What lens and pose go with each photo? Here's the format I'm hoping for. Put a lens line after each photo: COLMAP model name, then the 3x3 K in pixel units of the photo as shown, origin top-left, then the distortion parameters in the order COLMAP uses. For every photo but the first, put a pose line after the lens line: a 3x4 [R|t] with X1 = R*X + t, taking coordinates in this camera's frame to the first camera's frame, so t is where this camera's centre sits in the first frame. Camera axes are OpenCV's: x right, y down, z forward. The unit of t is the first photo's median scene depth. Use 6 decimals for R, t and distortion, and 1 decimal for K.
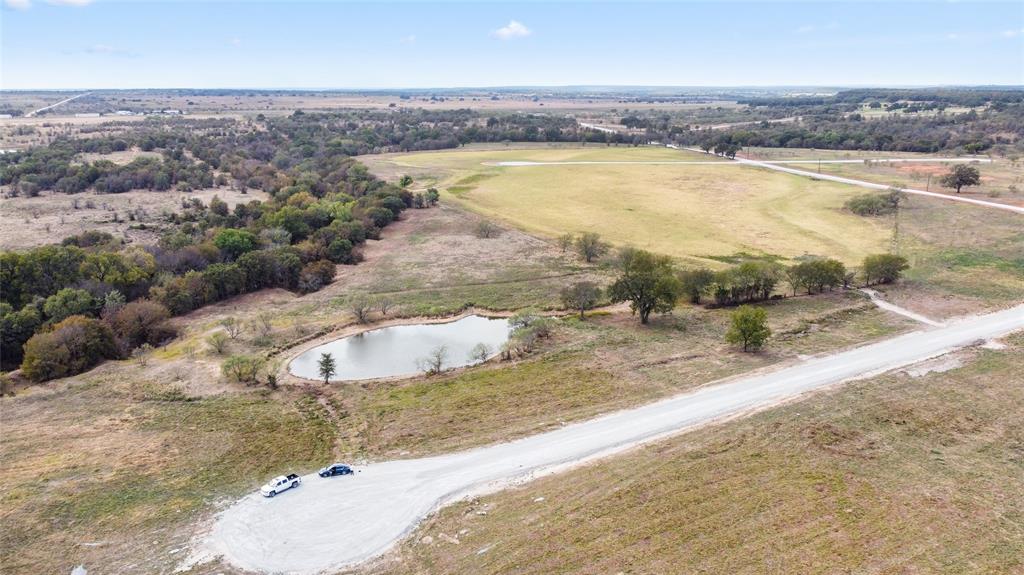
lens RADIAL K [[774.6, 0, 509.1], [0, 774.6, 287.2], [0, 0, 1]] dist [0.000477, -0.005532]
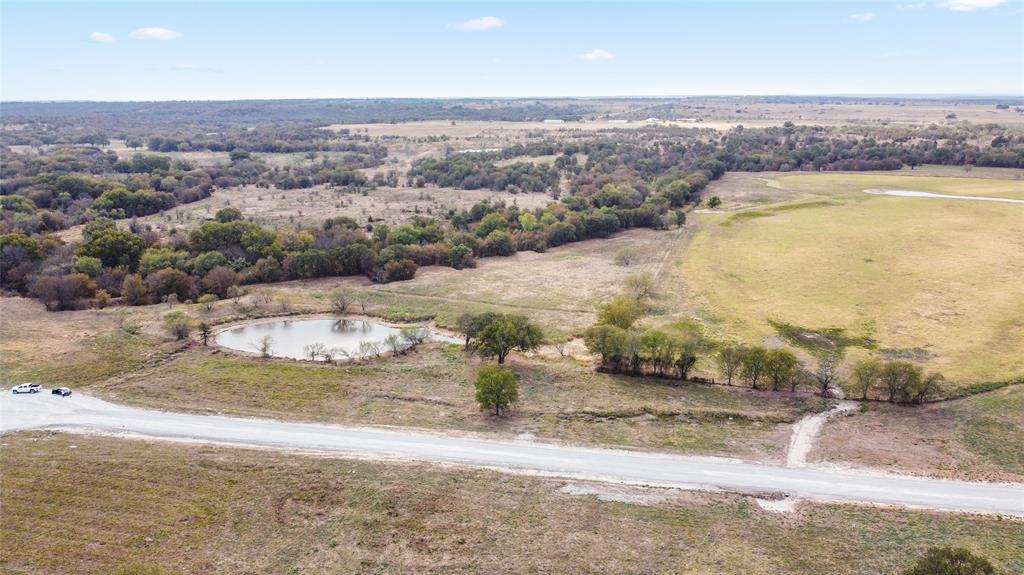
lens RADIAL K [[774.6, 0, 509.1], [0, 774.6, 287.2], [0, 0, 1]] dist [0.000477, -0.005532]
pose [[0.734894, 0.162281, -0.658480, 0.763109], [-0.167095, 0.984343, 0.056103, -0.101008], [0.657275, 0.068799, 0.750504, 0.269734]]
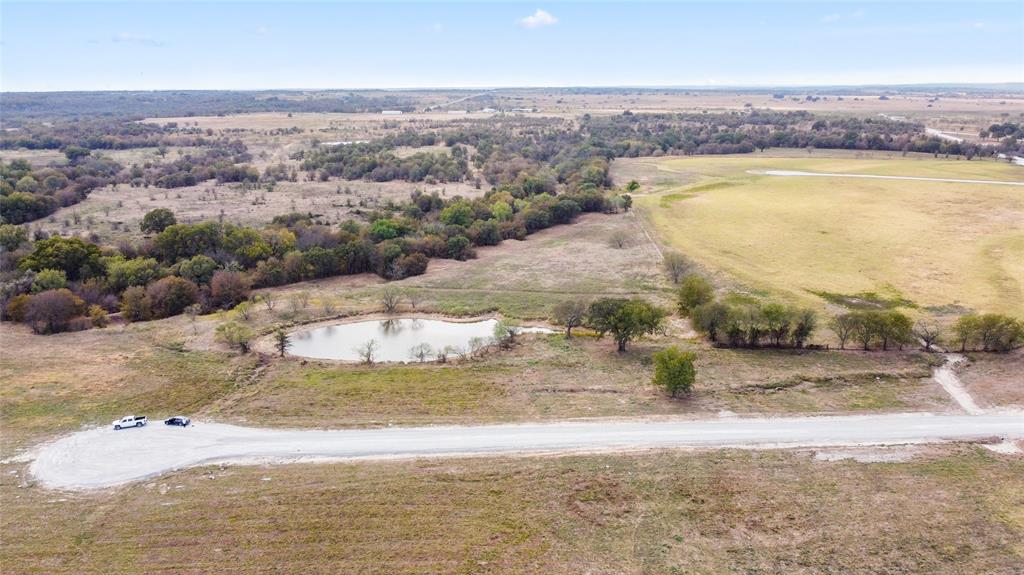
lens RADIAL K [[774.6, 0, 509.1], [0, 774.6, 287.2], [0, 0, 1]] dist [0.000477, -0.005532]
pose [[0.882293, 0.116339, -0.456097, 0.458029], [-0.114998, 0.992888, 0.030805, -0.042967], [0.456437, 0.025271, 0.889397, 0.084332]]
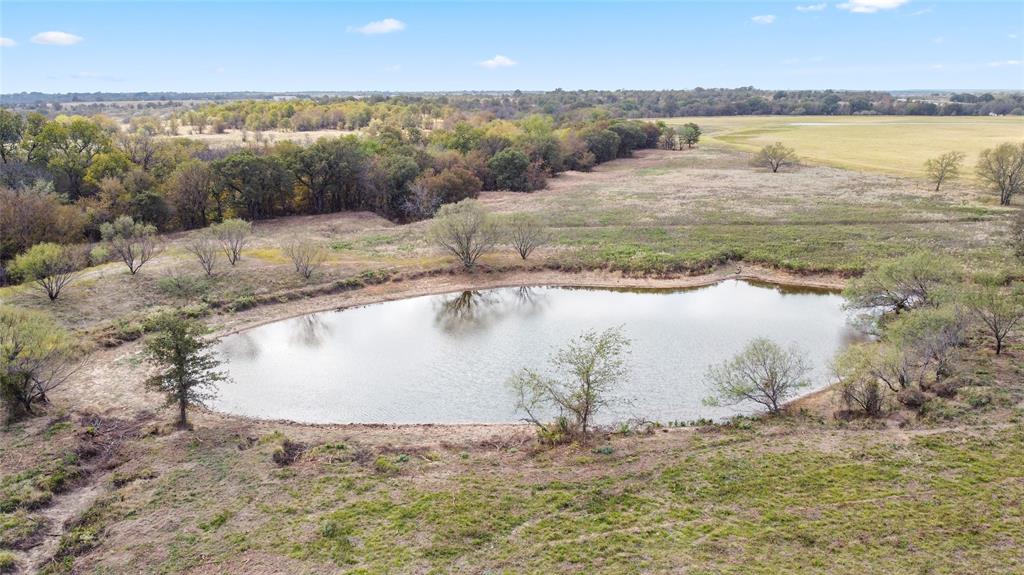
lens RADIAL K [[774.6, 0, 509.1], [0, 774.6, 287.2], [0, 0, 1]] dist [0.000477, -0.005532]
pose [[0.940942, 0.075027, -0.330150, -0.026916], [-0.078246, 0.996928, 0.003549, 0.049414], [0.329401, 0.022494, 0.943922, 0.597351]]
